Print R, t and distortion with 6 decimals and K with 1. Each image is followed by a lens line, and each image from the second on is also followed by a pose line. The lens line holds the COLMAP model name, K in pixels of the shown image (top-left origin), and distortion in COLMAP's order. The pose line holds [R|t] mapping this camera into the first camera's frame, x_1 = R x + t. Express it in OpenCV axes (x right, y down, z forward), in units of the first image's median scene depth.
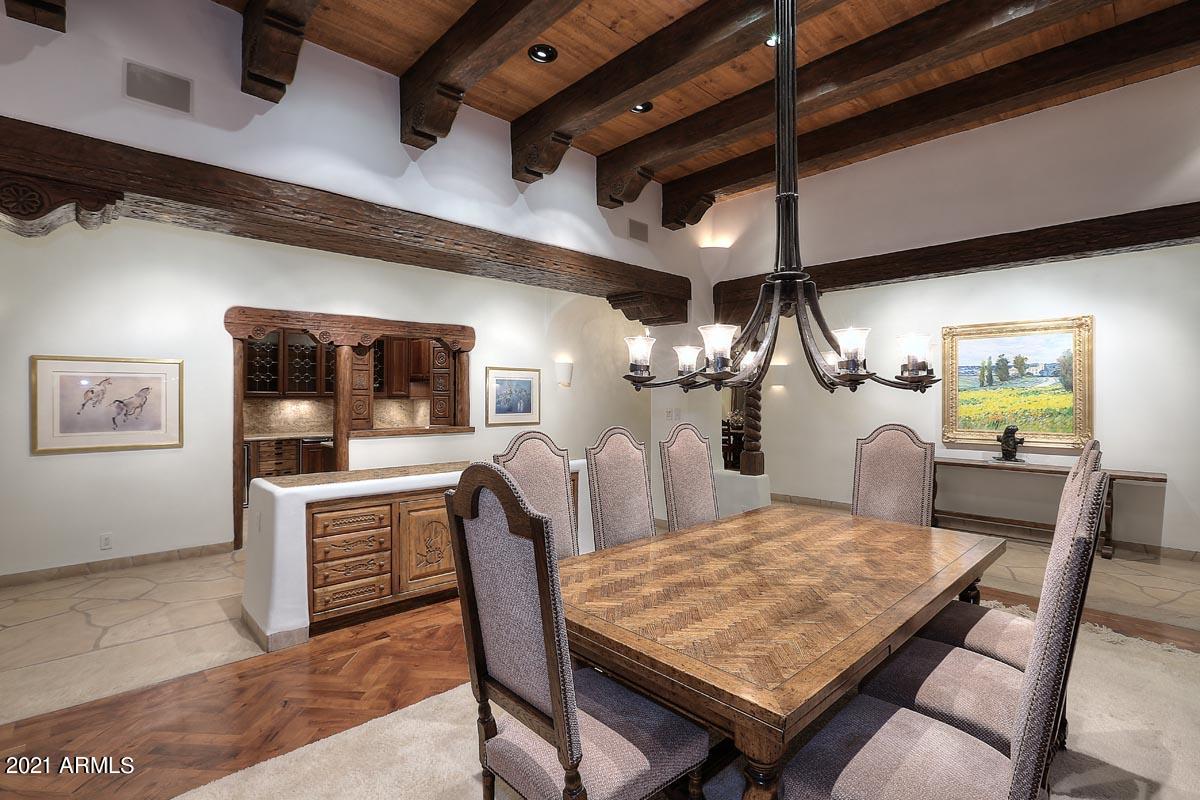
lens RADIAL K [[551.6, 0, 602.6], [0, 551.6, 400.2], [0, 0, 1]] dist [-0.035200, 0.007716]
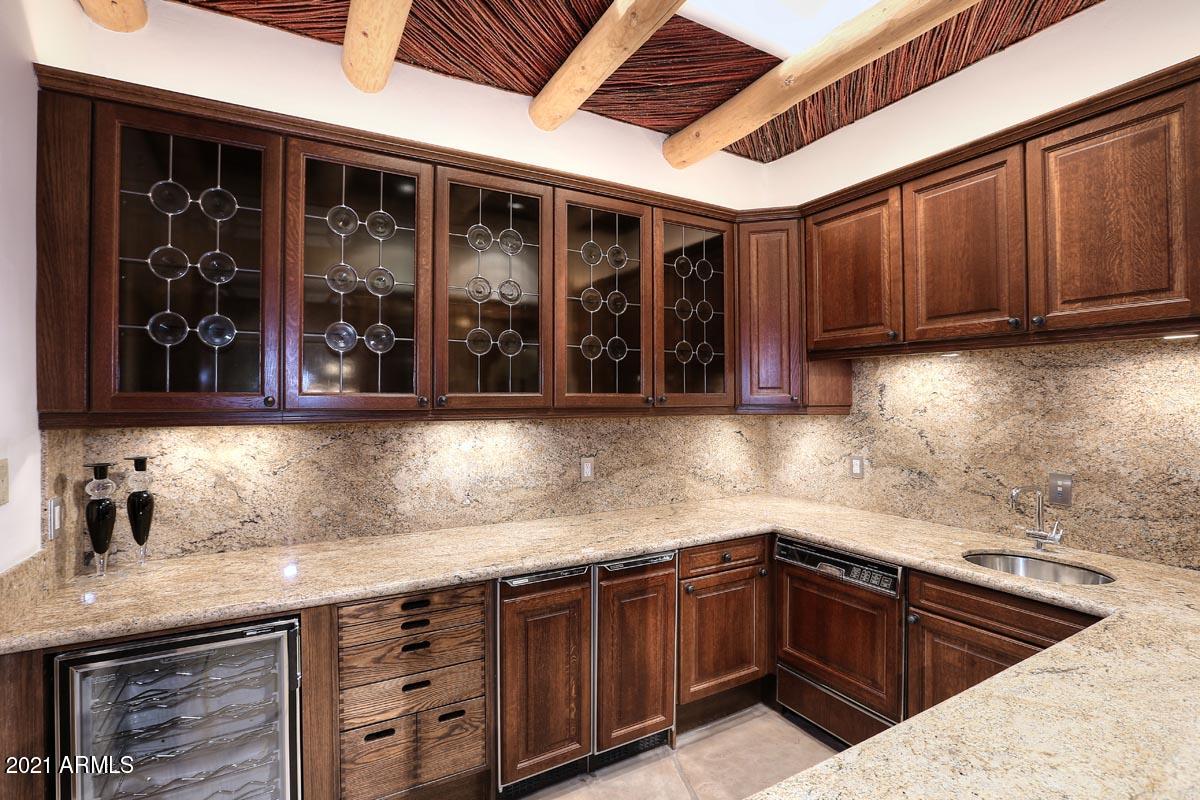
lens RADIAL K [[551.6, 0, 601.8], [0, 551.6, 398.9], [0, 0, 1]] dist [-0.035200, 0.007716]
pose [[0.970763, 0.003167, -0.240019, -0.455240], [-0.003783, 0.999991, -0.002103, -0.012068], [0.240011, 0.002949, 0.970766, 0.782374]]
